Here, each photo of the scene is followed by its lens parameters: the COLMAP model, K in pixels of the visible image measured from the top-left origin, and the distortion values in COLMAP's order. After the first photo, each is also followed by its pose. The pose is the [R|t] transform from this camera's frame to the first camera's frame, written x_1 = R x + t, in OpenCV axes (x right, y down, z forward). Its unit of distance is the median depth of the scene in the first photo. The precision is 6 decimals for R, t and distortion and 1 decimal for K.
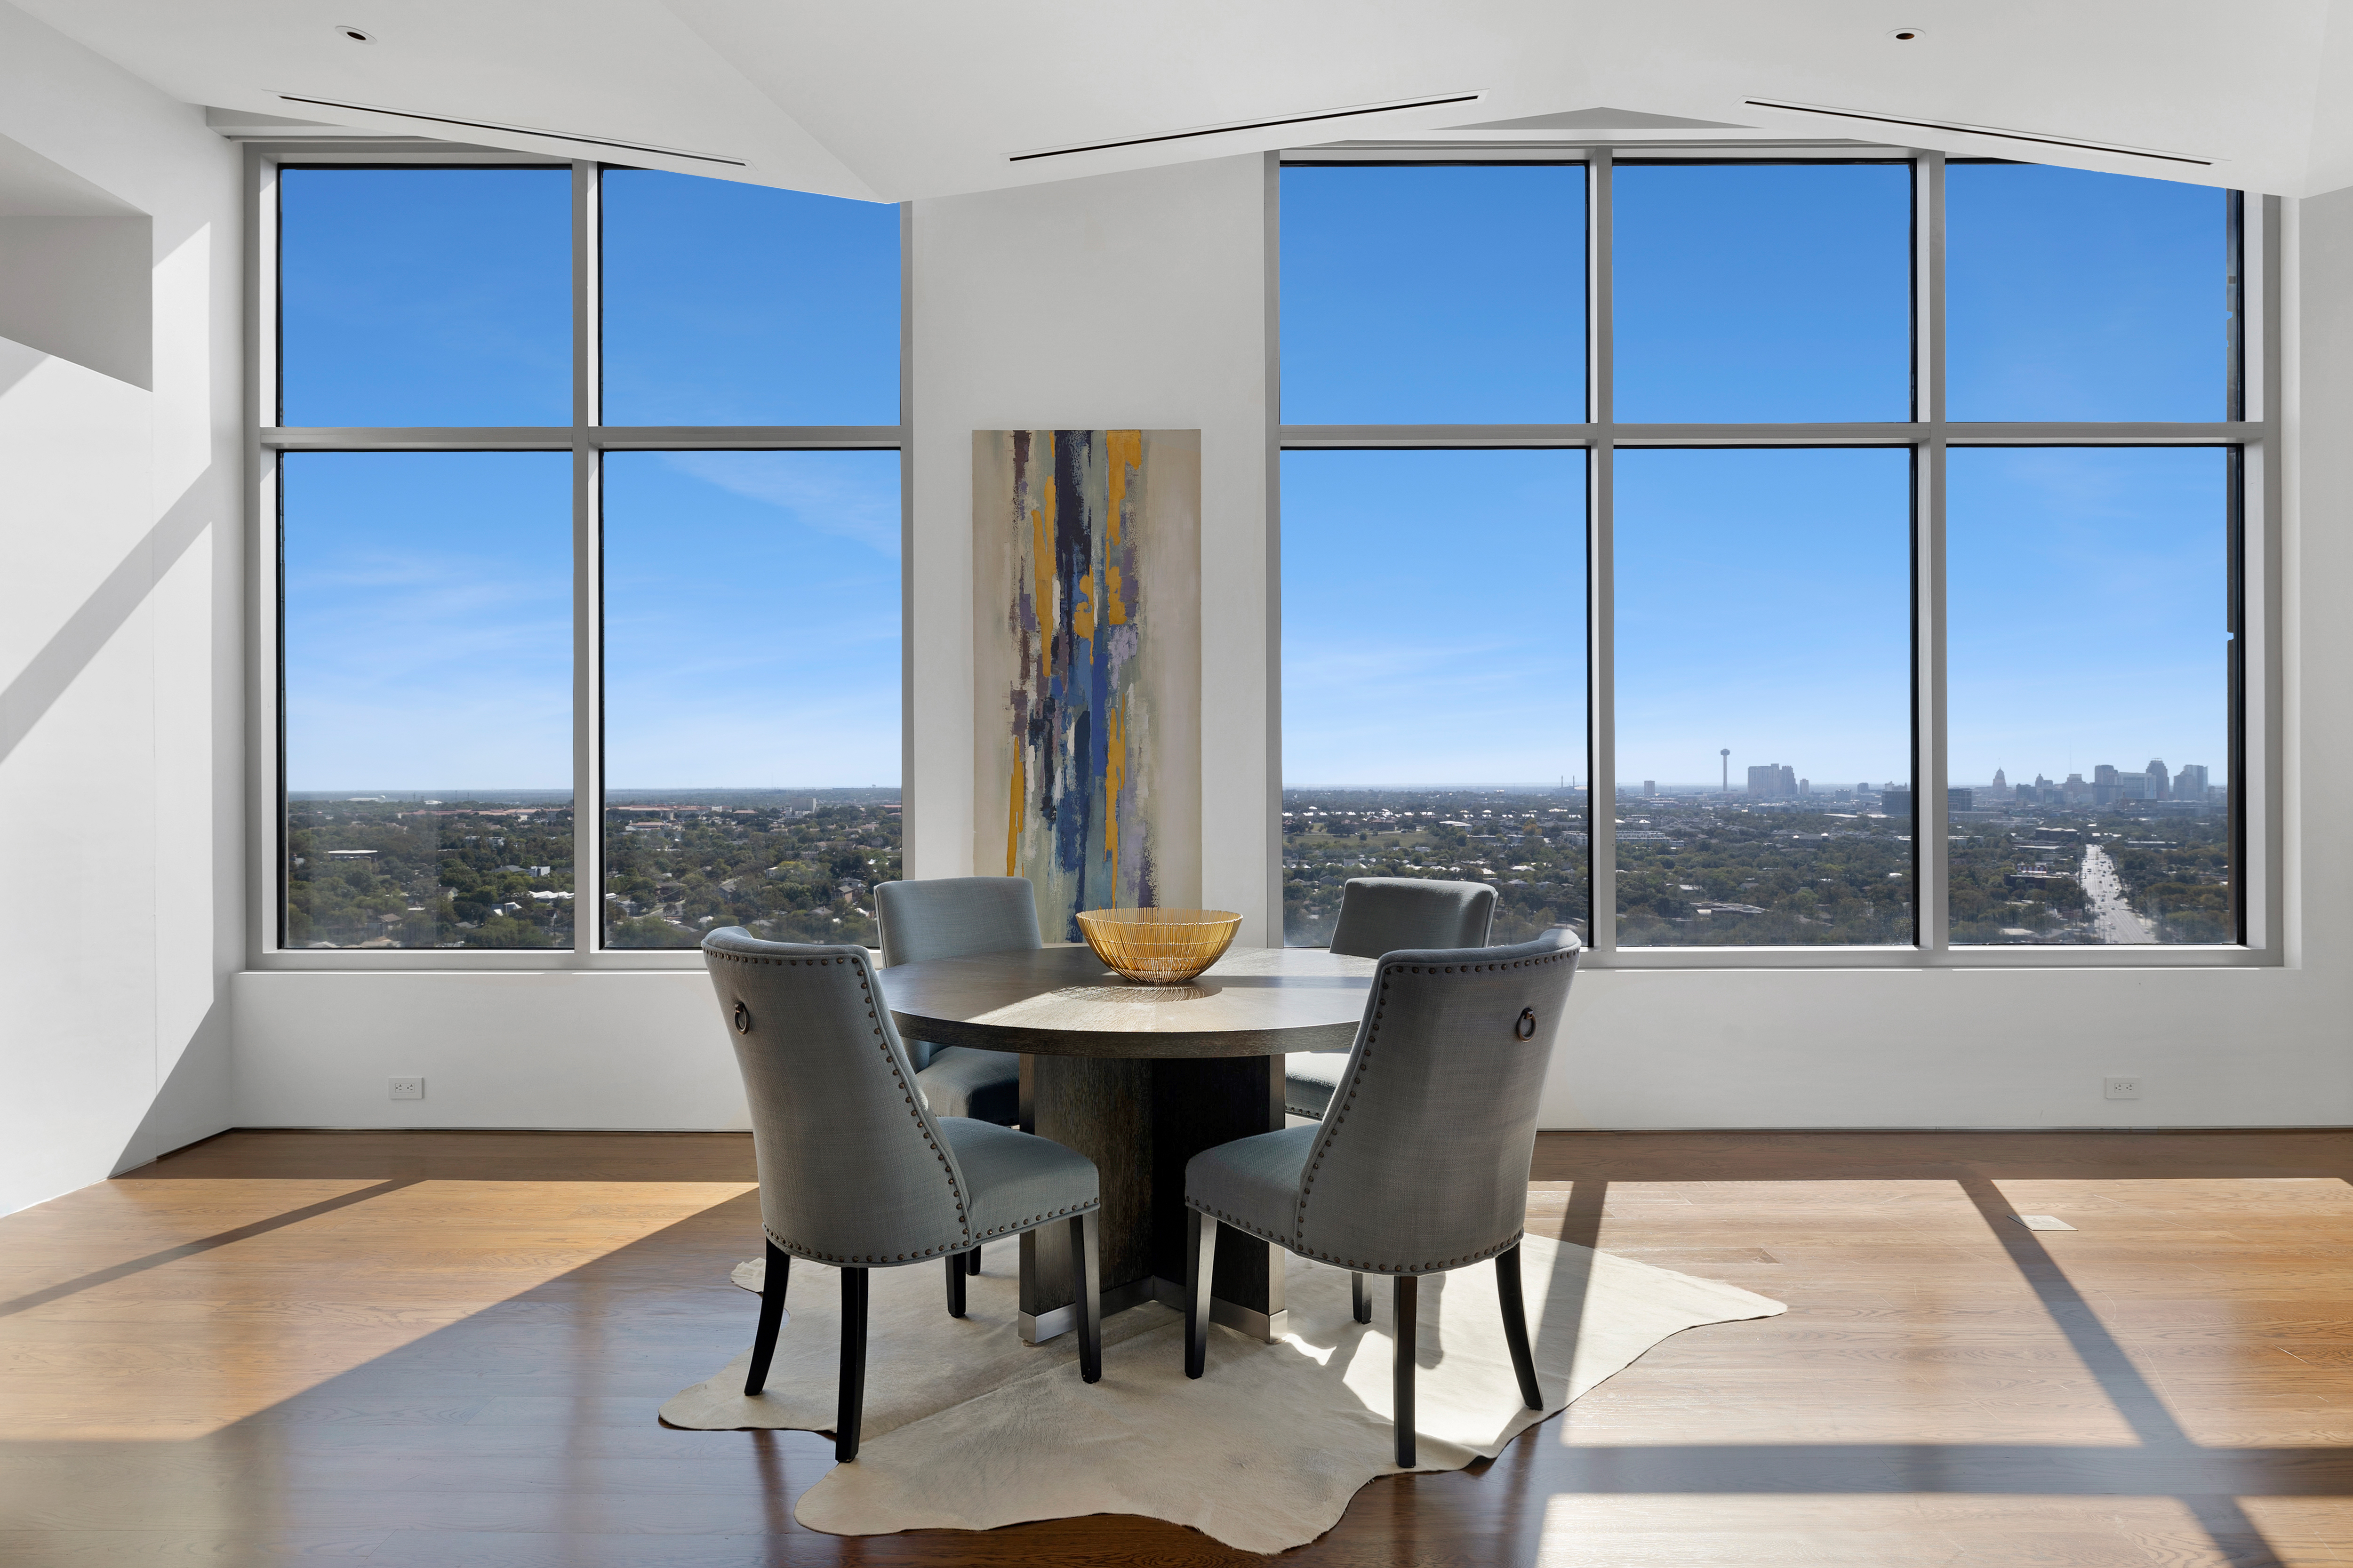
lens RADIAL K [[1399.1, 0, 1204.1], [0, 1399.1, 777.2], [0, 0, 1]] dist [-0.002360, -0.000326]
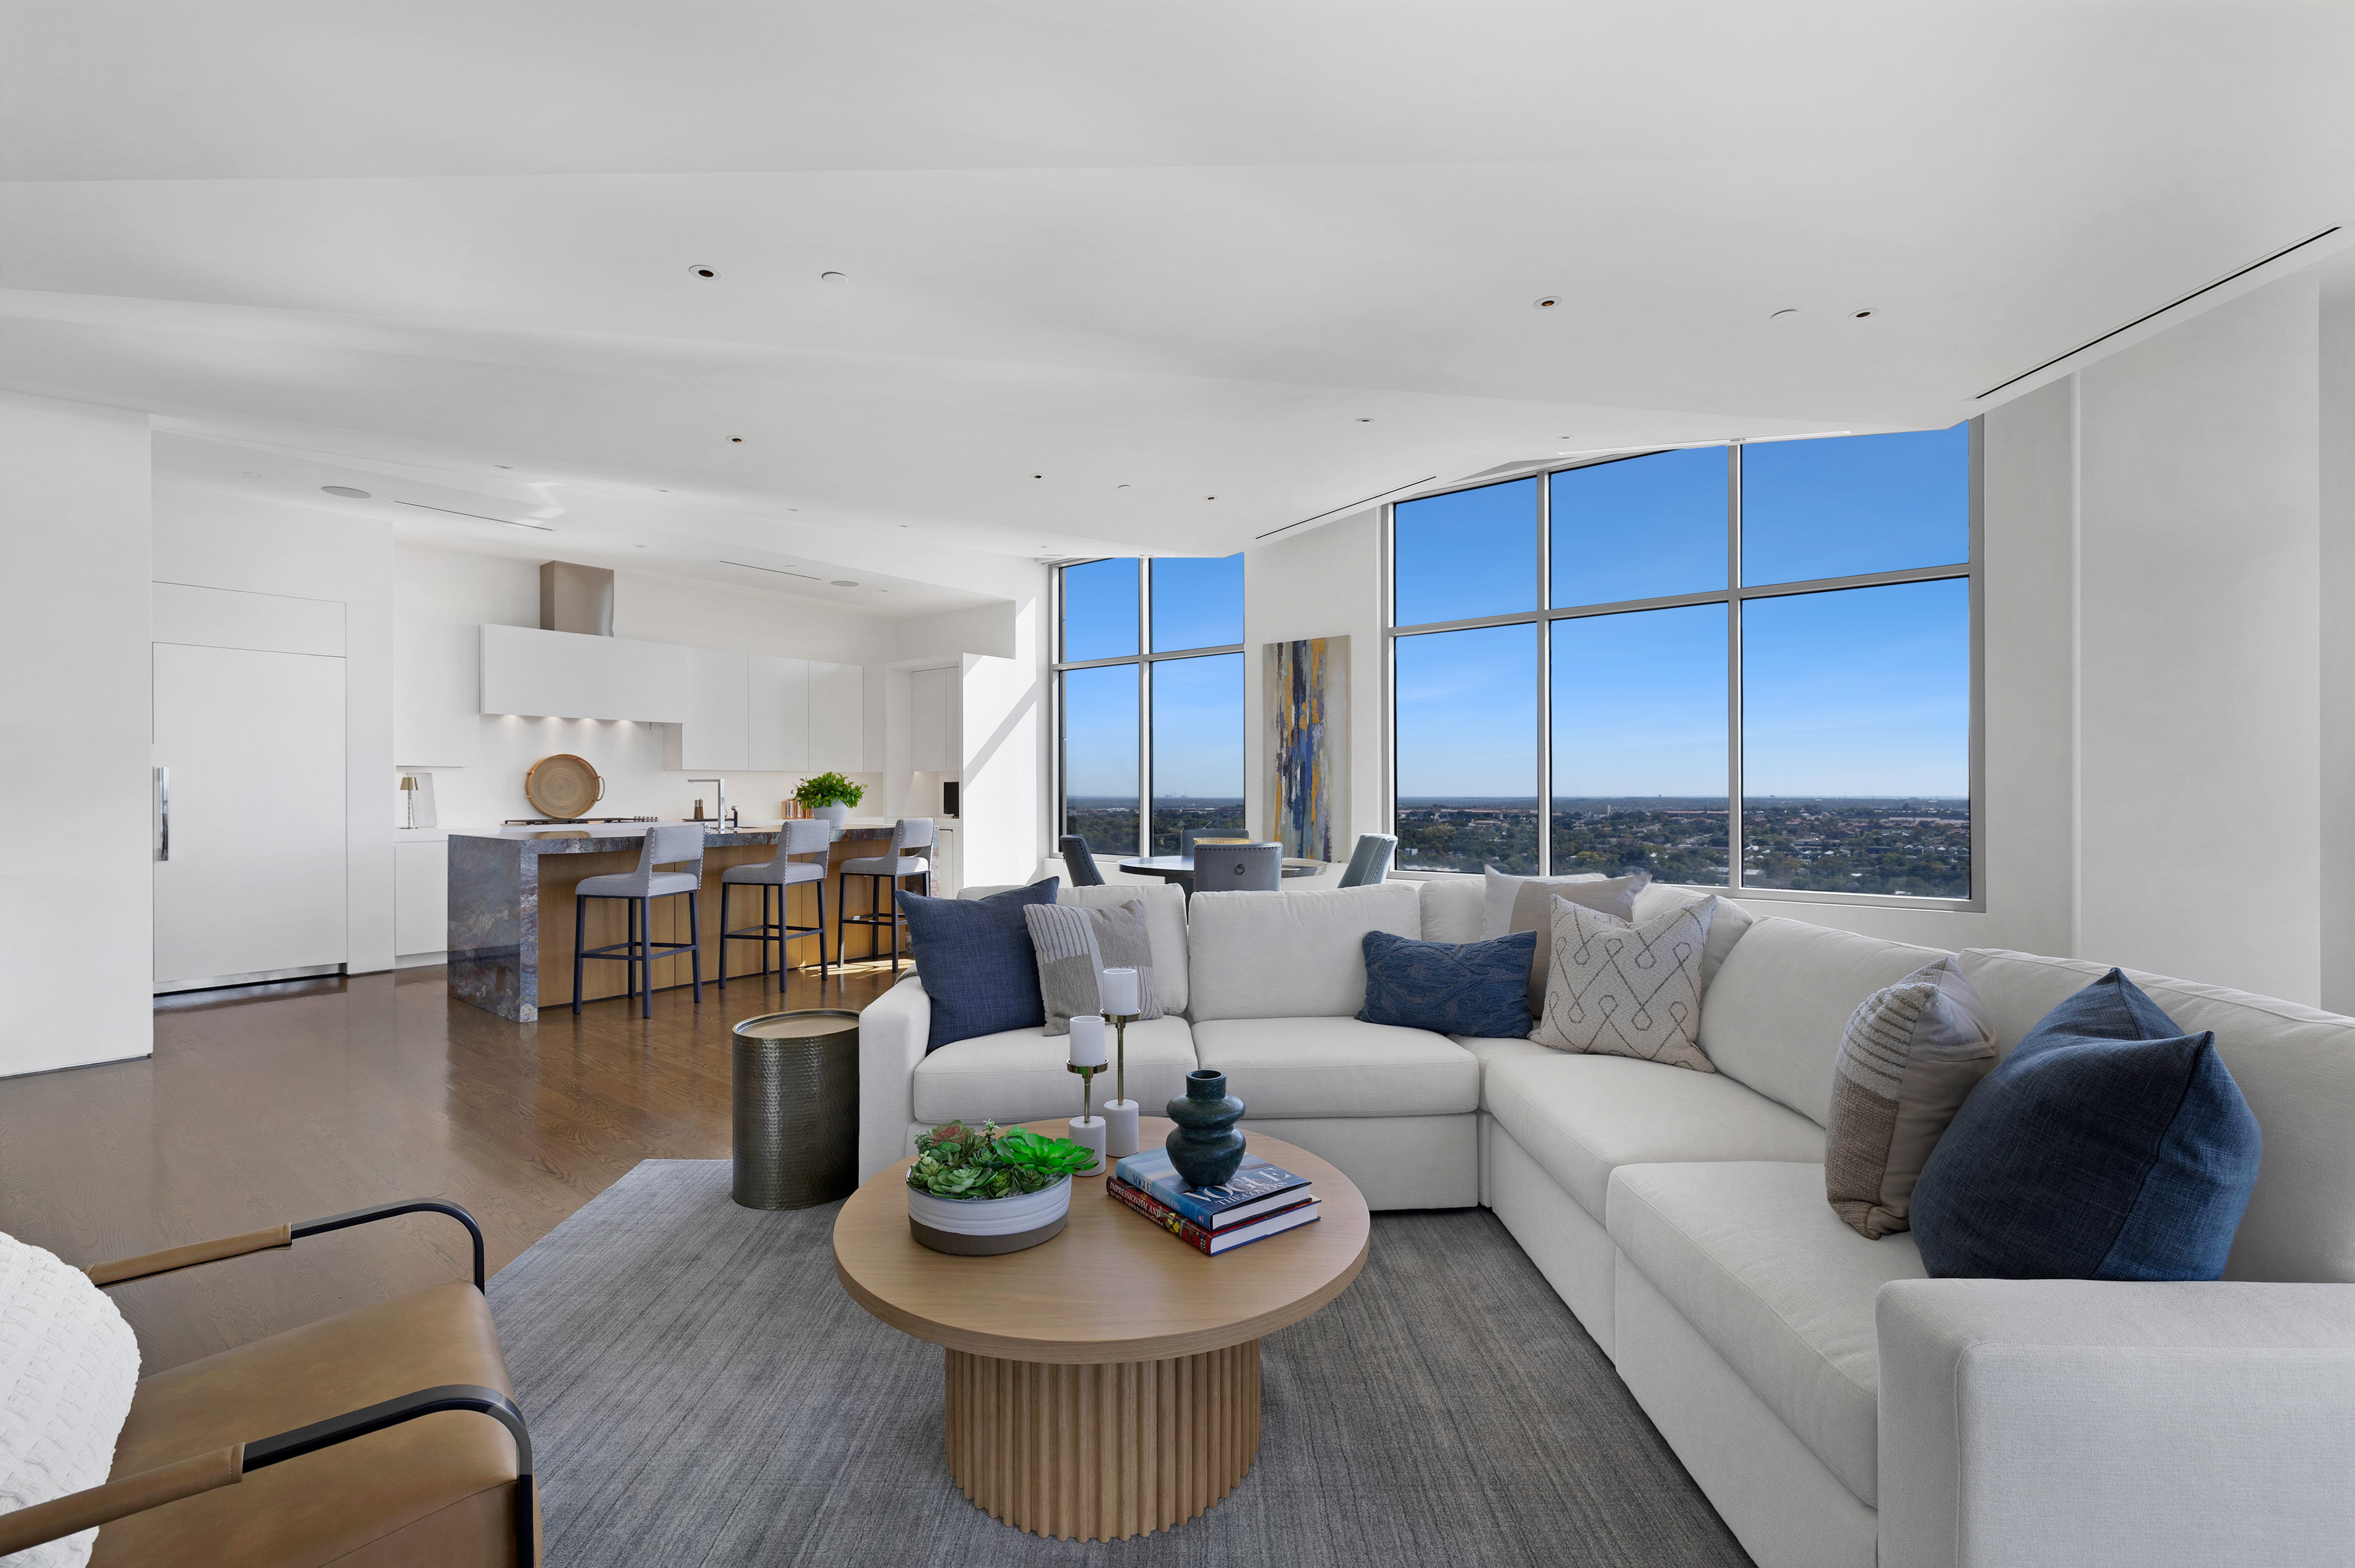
lens RADIAL K [[1019.7, 0, 1177.5], [0, 1019.7, 784.0], [0, 0, 1]] dist [0.003766, 0.000701]
pose [[0.784156, -0.002018, -0.620560, 0.798558], [-0.000782, 0.999991, -0.004239, -0.002397], [0.620563, 0.003809, 0.784147, -0.453298]]
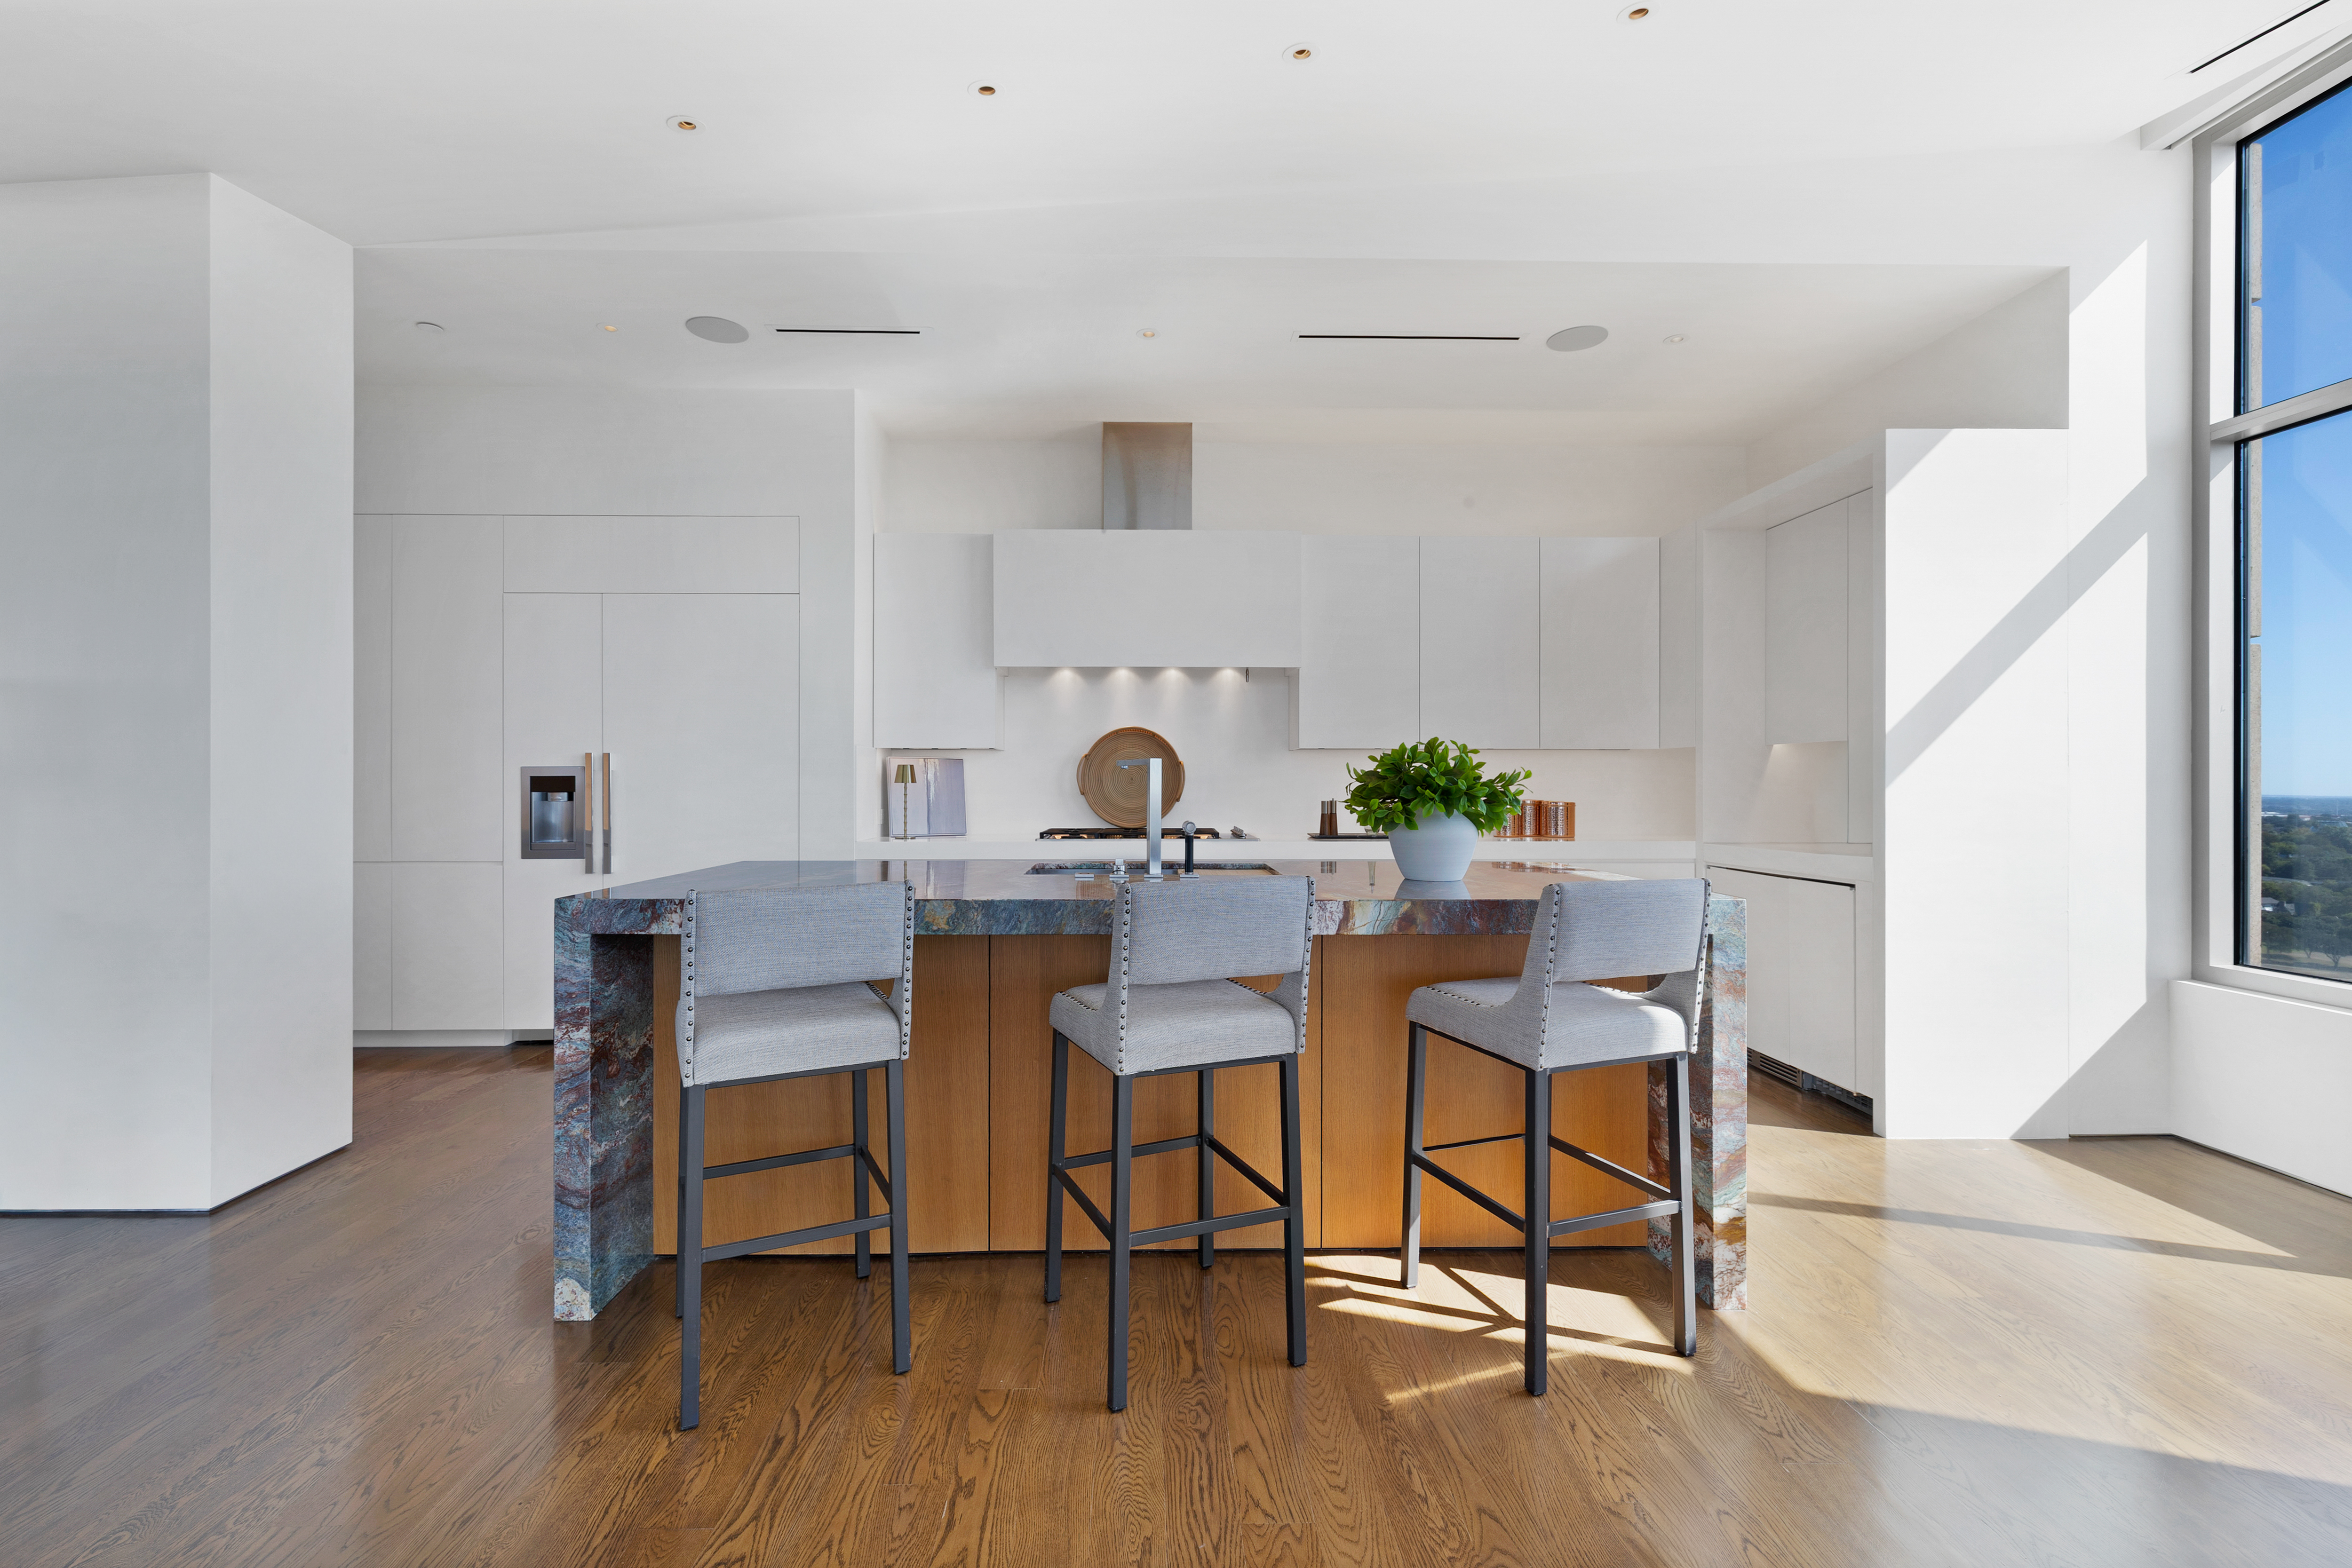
lens RADIAL K [[1018.4, 0, 1176.0], [0, 1018.4, 784.0], [0, 0, 1]] dist [0.003766, 0.000701]
pose [[0.015848, 0.005792, -0.999858, 0.028220], [-0.000583, 0.999983, 0.005784, -0.003652], [0.999874, 0.000491, 0.015851, 0.271087]]
